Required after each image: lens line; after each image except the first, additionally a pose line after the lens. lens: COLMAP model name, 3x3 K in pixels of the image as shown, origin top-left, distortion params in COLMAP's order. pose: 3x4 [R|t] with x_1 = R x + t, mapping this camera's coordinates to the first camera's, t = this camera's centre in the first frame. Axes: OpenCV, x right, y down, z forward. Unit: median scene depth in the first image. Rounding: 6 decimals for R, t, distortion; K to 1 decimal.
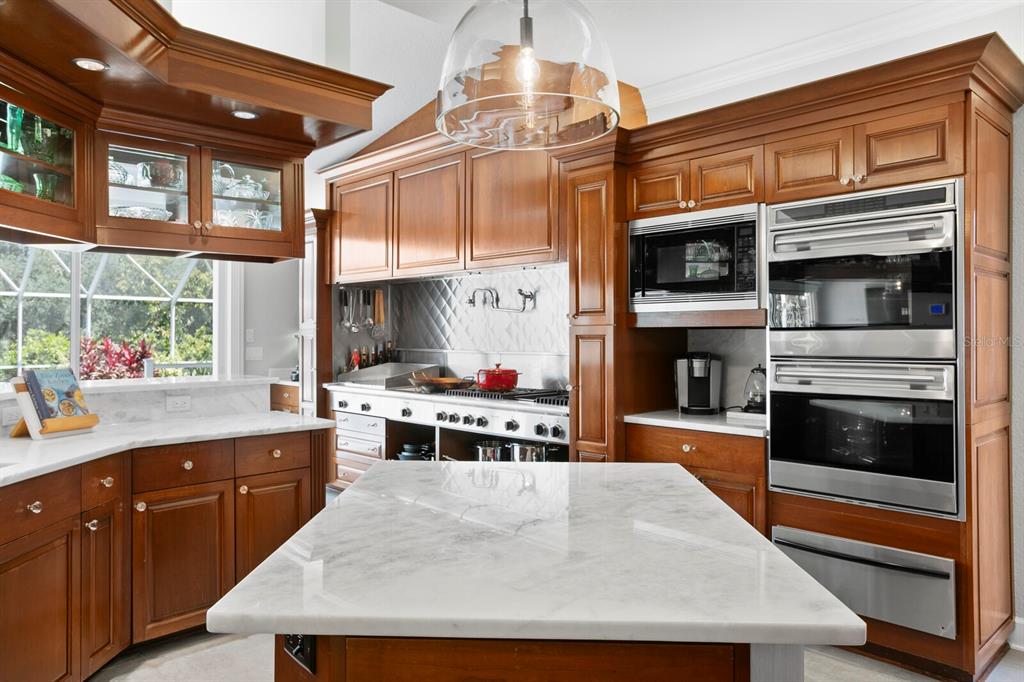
lens RADIAL K [[707.4, 0, 507.6], [0, 707.4, 338.8], [0, 0, 1]] dist [0.011230, 0.001088]
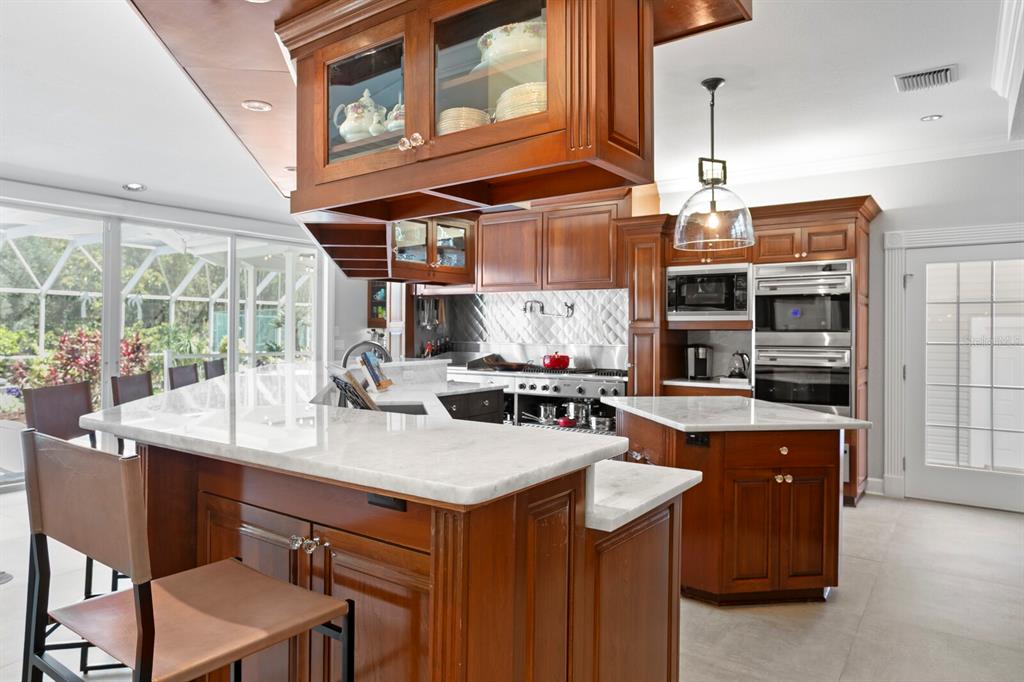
lens RADIAL K [[655.1, 0, 514.7], [0, 655.1, 338.7], [0, 0, 1]] dist [-0.008731, -0.000560]
pose [[0.979956, 0.004302, 0.199166, -0.490260], [-0.005718, 0.999962, 0.006537, -0.001452], [-0.199130, -0.007545, 0.979944, -0.463896]]
